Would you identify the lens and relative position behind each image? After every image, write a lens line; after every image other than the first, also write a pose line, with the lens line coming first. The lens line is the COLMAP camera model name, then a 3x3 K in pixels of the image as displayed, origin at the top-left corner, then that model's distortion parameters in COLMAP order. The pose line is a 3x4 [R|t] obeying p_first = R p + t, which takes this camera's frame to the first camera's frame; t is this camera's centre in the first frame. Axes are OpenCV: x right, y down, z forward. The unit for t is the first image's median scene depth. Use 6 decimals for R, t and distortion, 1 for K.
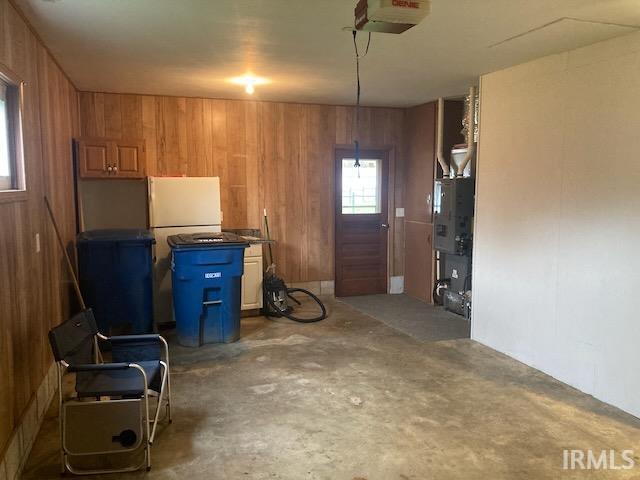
lens RADIAL K [[529.3, 0, 319.8], [0, 529.3, 239.1], [0, 0, 1]] dist [0.043229, -0.064687]
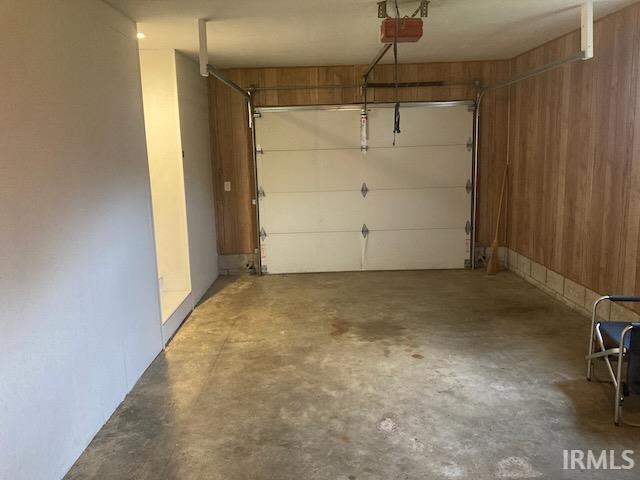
lens RADIAL K [[529.3, 0, 321.1], [0, 529.3, 240.3], [0, 0, 1]] dist [0.043229, -0.064687]
pose [[-0.954416, -0.023873, 0.297524, -0.074783], [0.058666, 0.962349, 0.265410, -0.197469], [-0.292658, 0.270766, -0.917081, 1.828128]]
